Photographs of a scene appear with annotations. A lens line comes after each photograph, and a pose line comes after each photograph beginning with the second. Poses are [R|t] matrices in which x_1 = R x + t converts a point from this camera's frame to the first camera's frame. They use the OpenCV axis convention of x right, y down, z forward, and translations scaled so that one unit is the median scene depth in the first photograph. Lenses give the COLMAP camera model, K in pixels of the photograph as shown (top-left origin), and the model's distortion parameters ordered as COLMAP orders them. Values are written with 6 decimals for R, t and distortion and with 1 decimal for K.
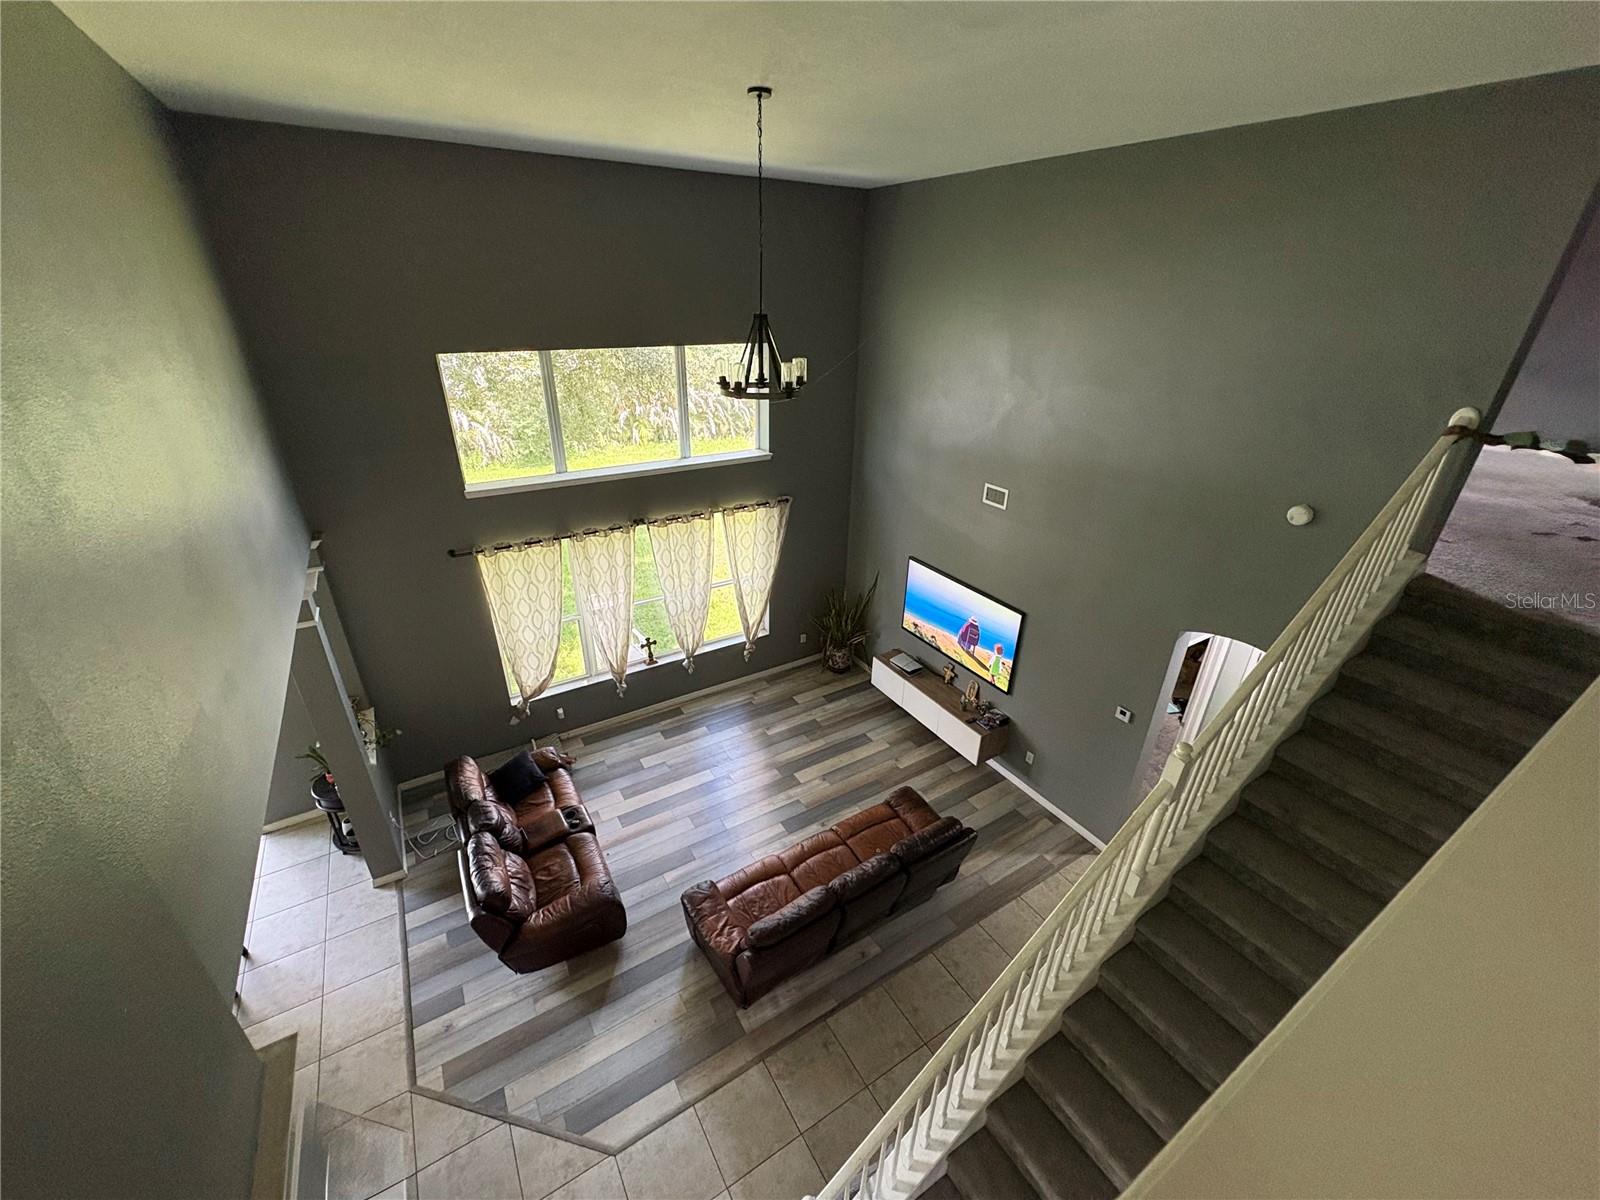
lens RADIAL K [[643.1, 0, 799.1], [0, 643.1, 599.5], [0, 0, 1]] dist [-0.000720, 0.000154]
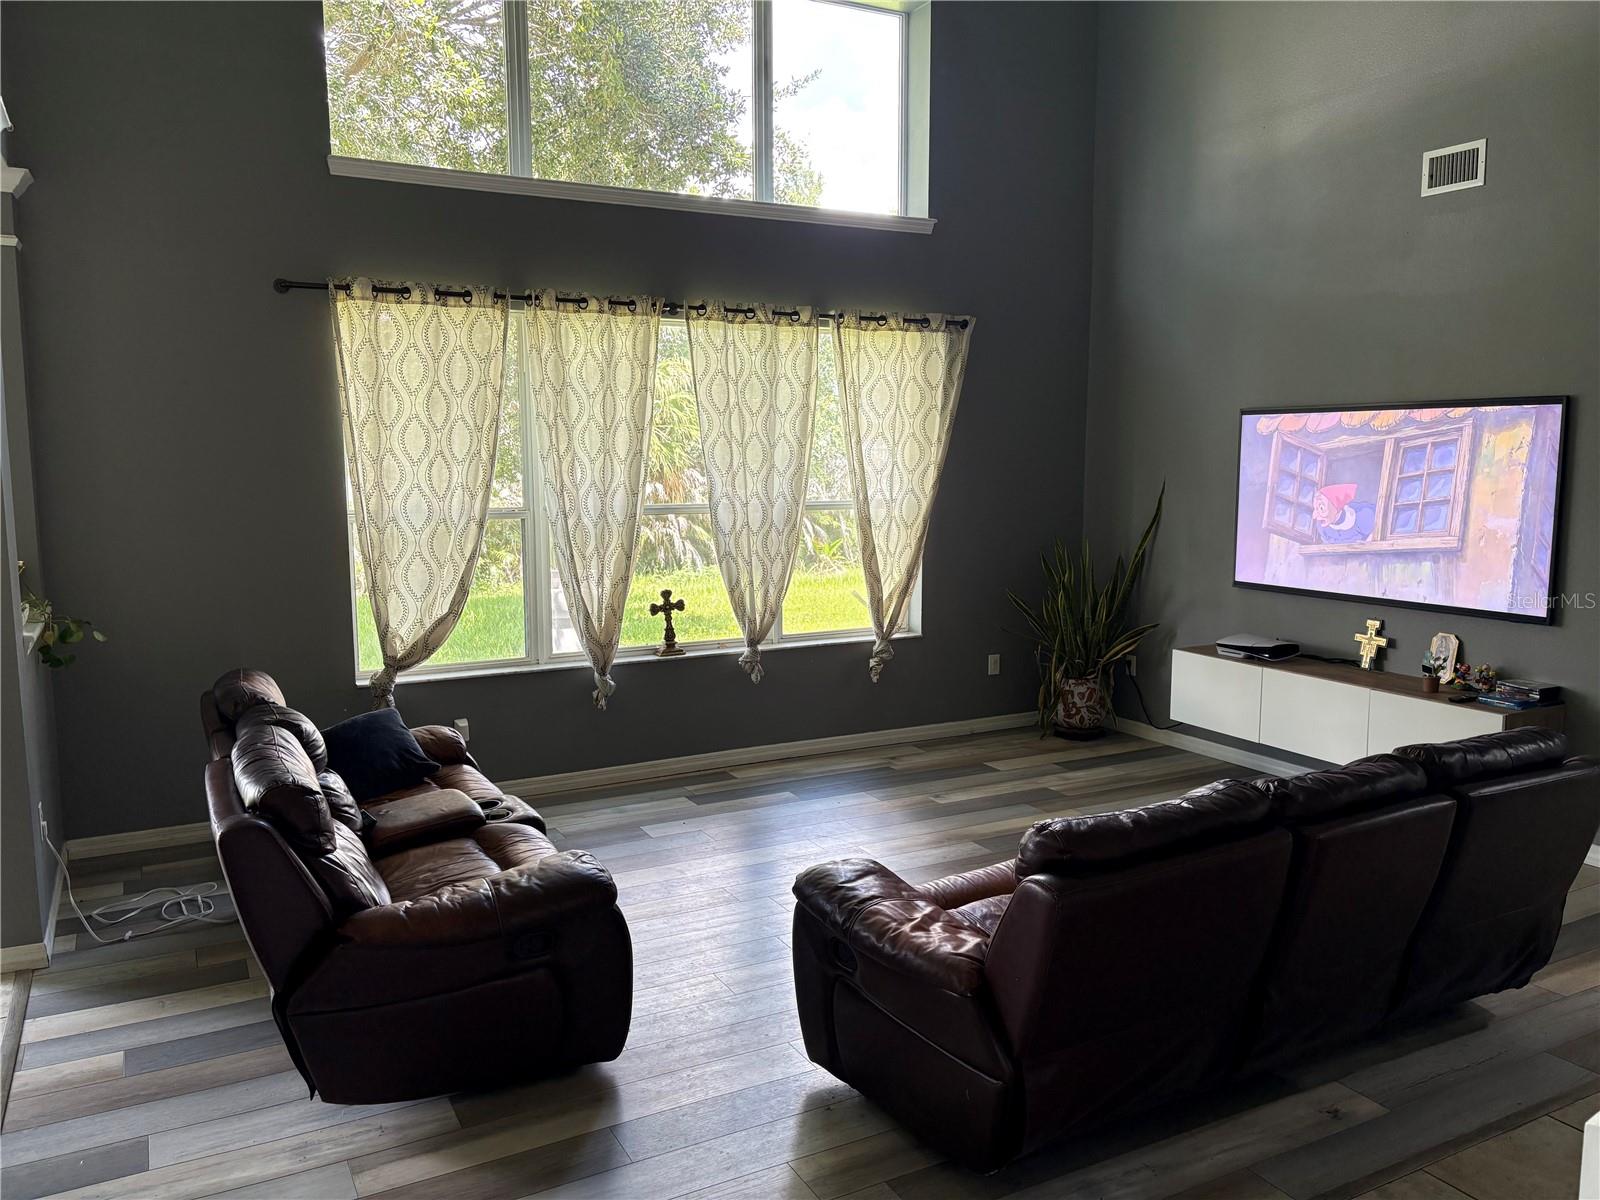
lens RADIAL K [[1206.3, 0, 800.8], [0, 1206.3, 600.1], [0, 0, 1]] dist [0.040390, -0.029558]
pose [[0.998061, -0.011521, -0.061175, -0.089506], [-0.008962, 0.945894, -0.324353, 0.343110], [0.061602, 0.324272, 0.943956, 0.208714]]
